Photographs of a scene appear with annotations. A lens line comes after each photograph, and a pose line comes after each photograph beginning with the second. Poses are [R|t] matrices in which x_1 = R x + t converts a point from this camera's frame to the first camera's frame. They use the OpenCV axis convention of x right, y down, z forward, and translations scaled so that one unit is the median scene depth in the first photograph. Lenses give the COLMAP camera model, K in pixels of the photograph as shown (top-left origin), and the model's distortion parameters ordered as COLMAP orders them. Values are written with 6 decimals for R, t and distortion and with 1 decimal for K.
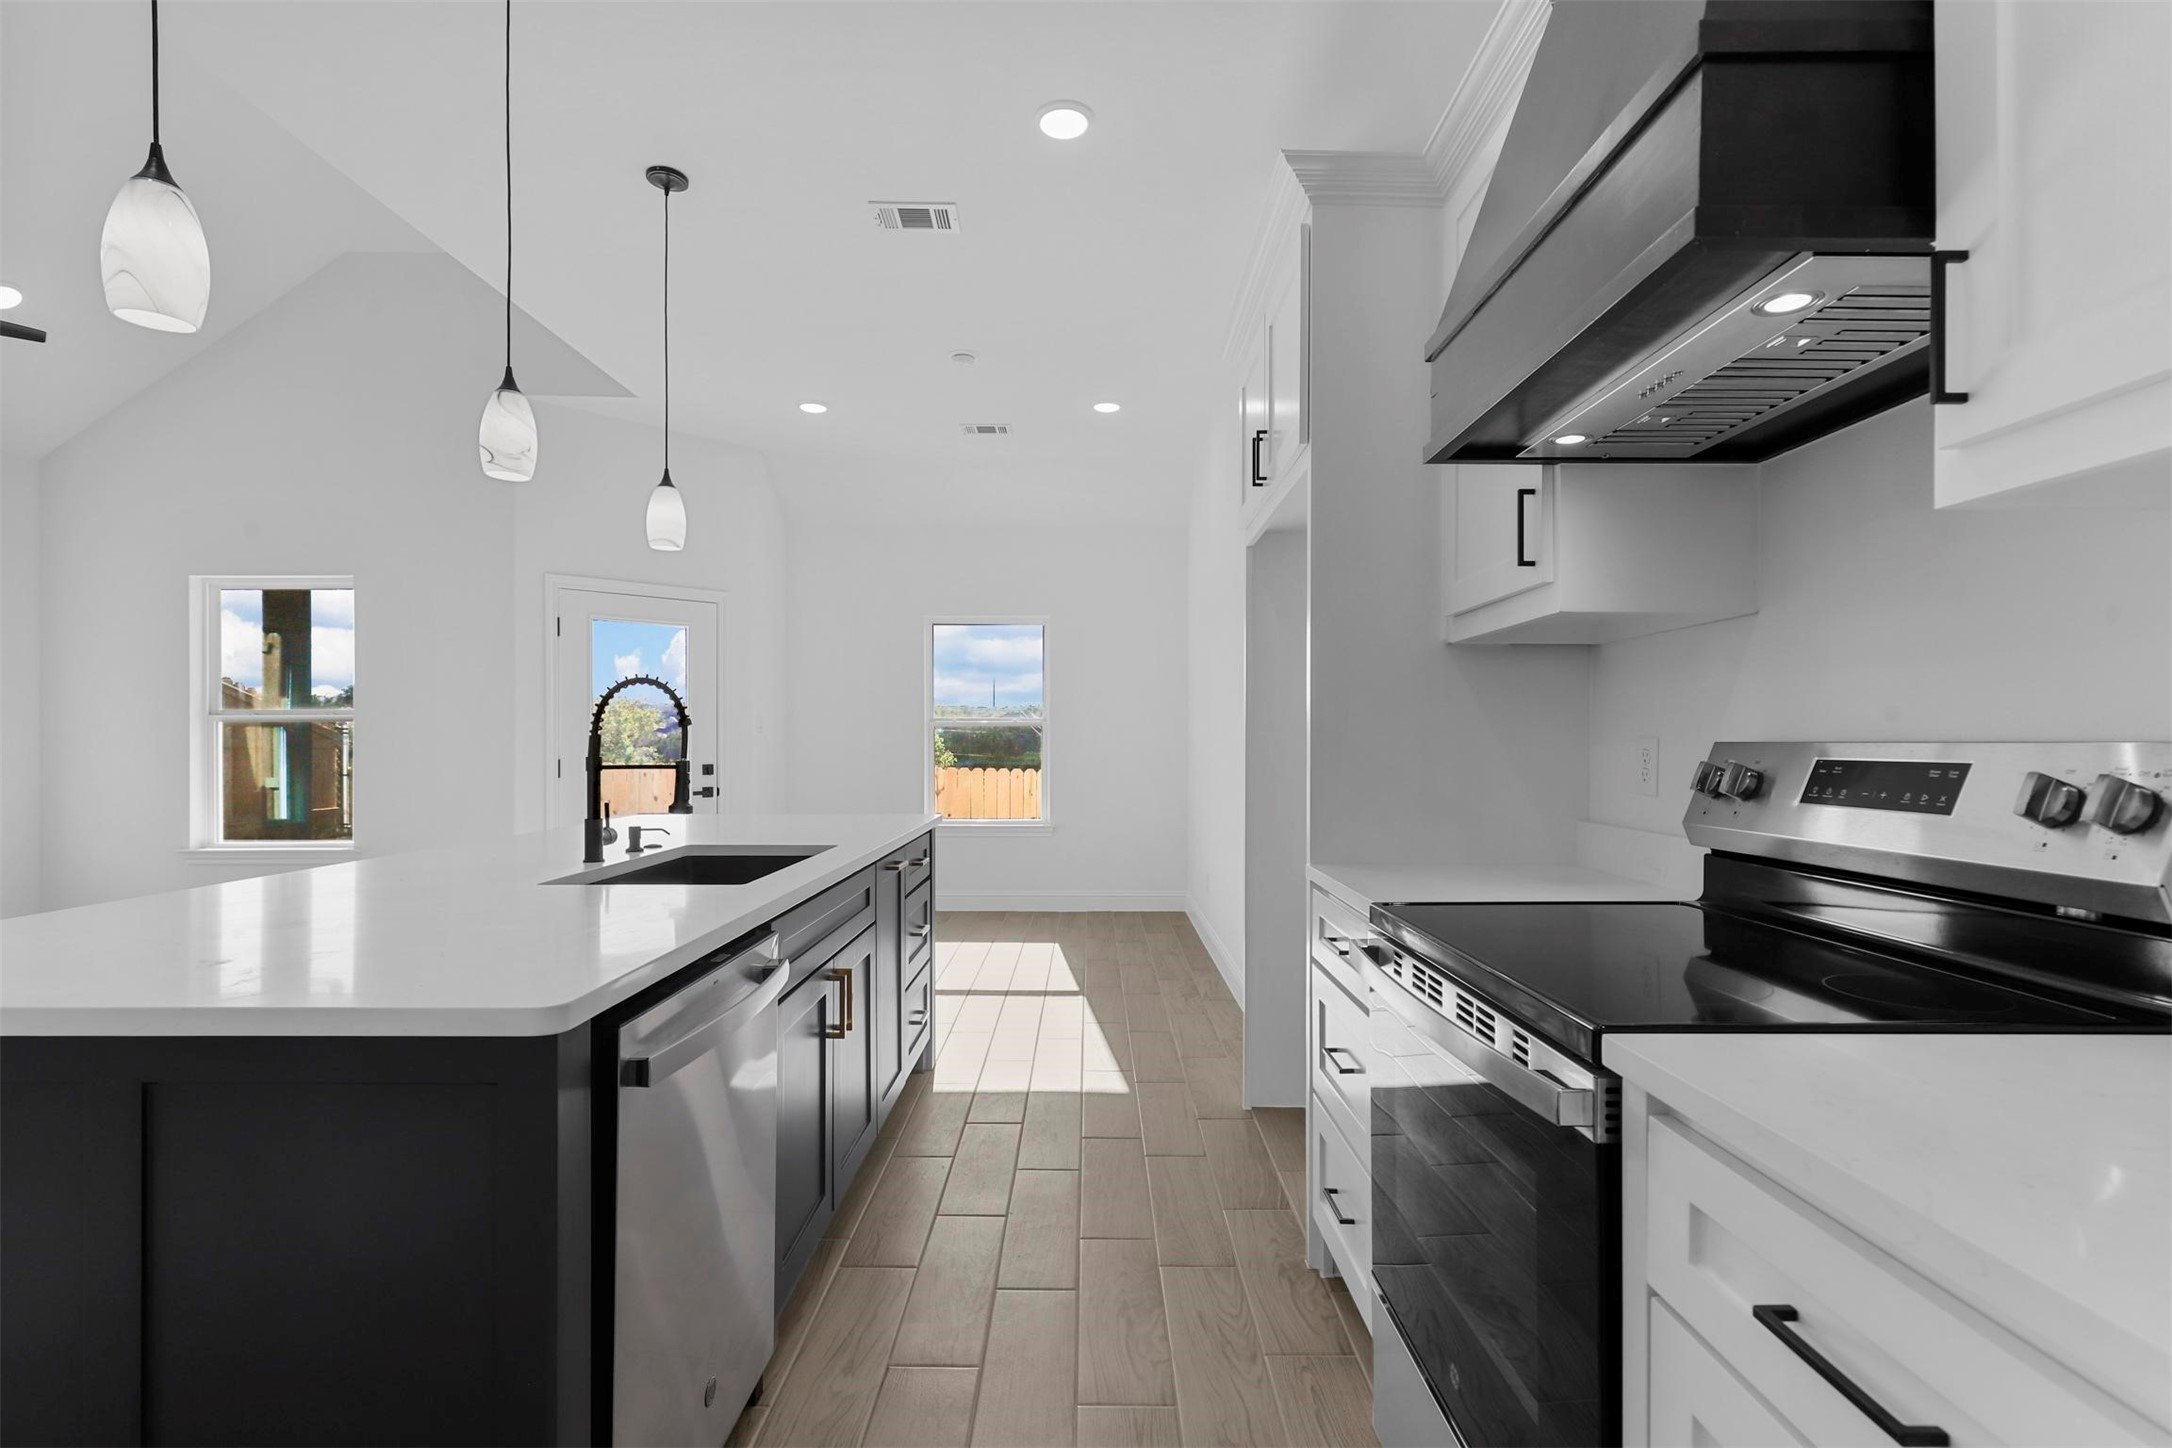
lens RADIAL K [[983.7, 0, 1077.4], [0, 983.7, 742.0], [0, 0, 1]] dist [-0.001214, 0.001042]
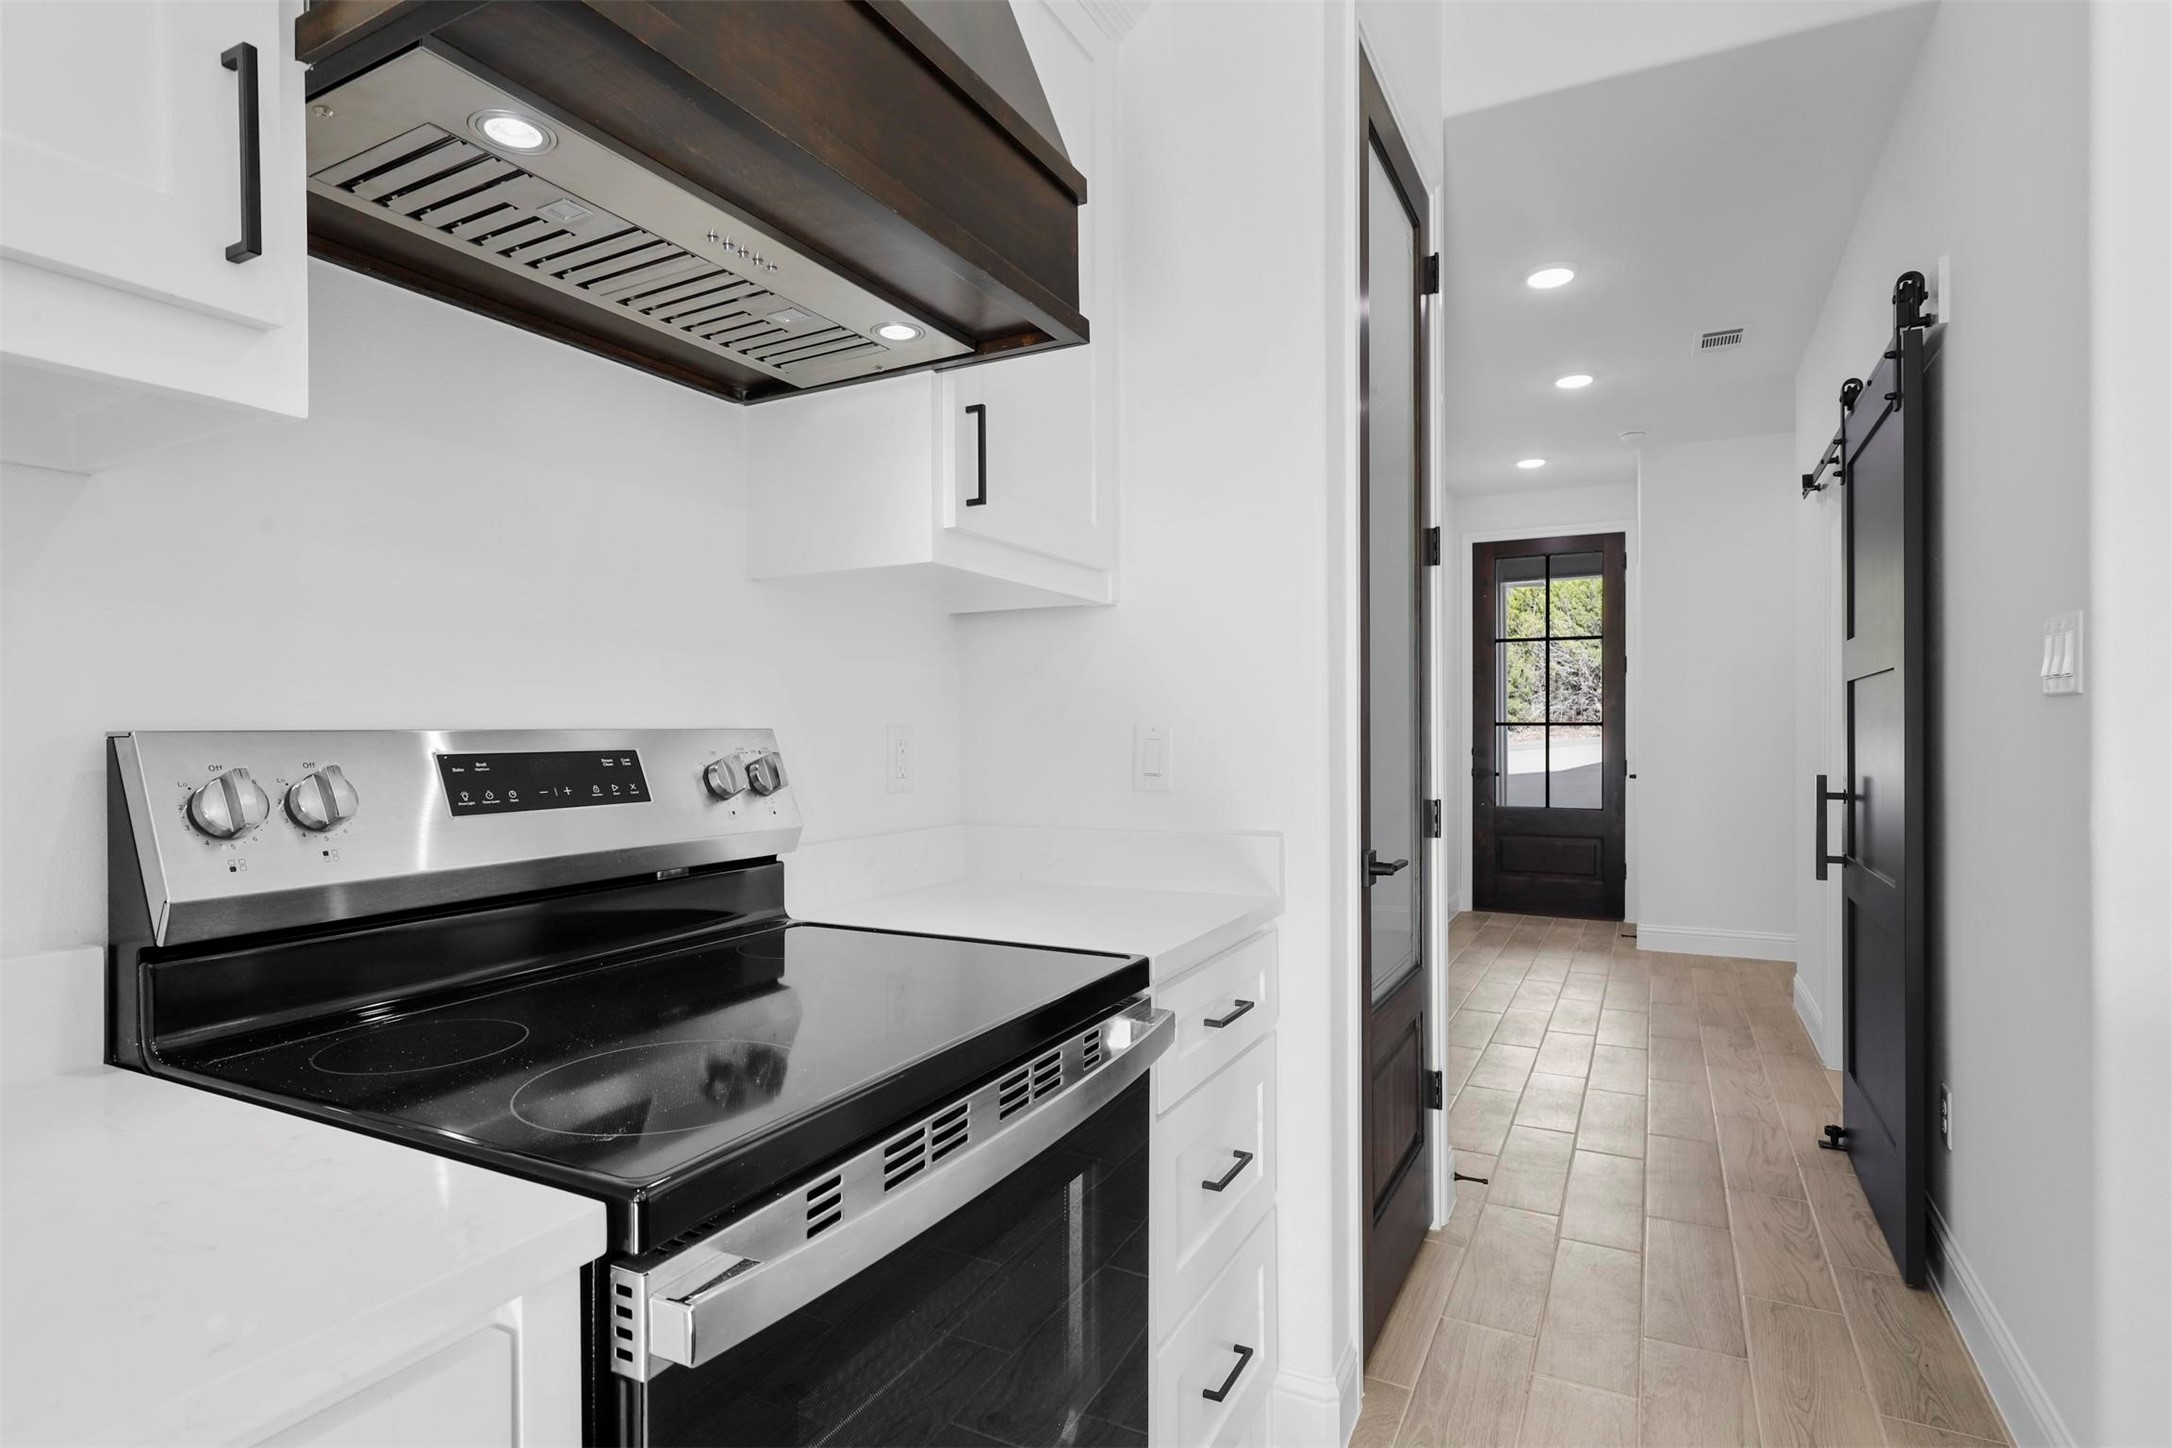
lens RADIAL K [[1093.3, 0, 1085.8], [0, 1093.3, 736.7], [0, 0, 1]] dist [-0.007152, -0.000057]
pose [[-0.892668, 0.002496, 0.450708, -0.008029], [0.006779, 0.999946, 0.007890, 0.001270], [-0.450664, 0.010098, -0.892637, 0.776096]]
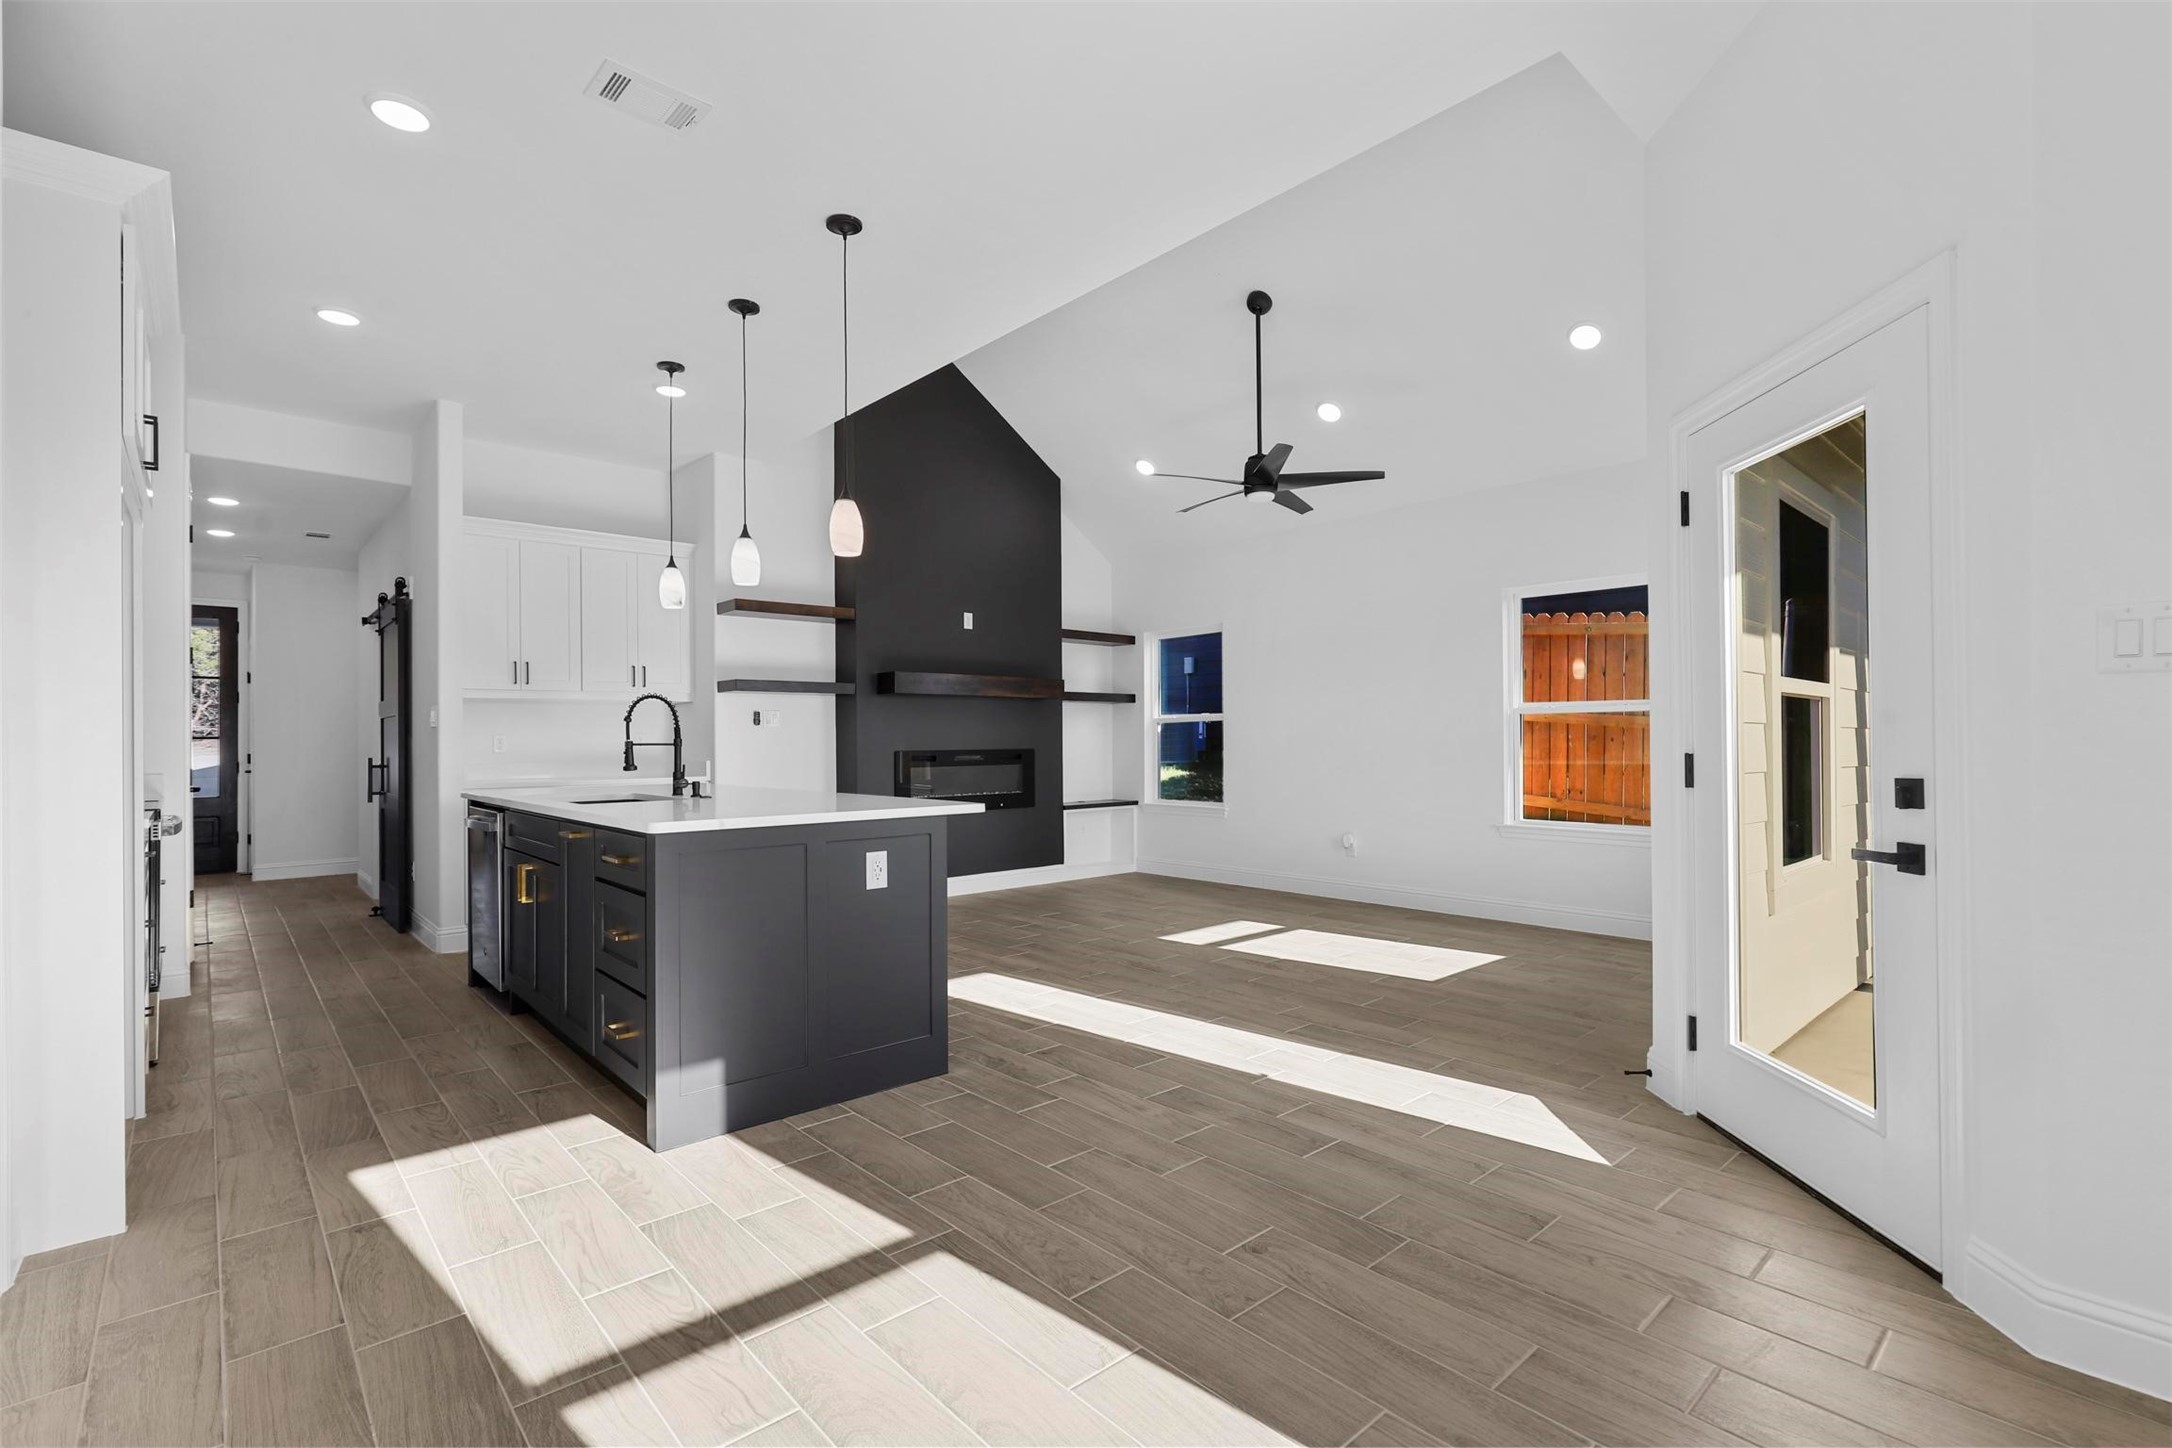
lens RADIAL K [[983.7, 0, 1083.5], [0, 983.7, 732.7], [0, 0, 1]] dist [-0.001214, 0.001042]
pose [[-0.735616, 0.001544, -0.677397, 0.166649], [0.005785, 0.999975, -0.004003, 0.013975], [0.677374, -0.006864, -0.735606, 2.386001]]
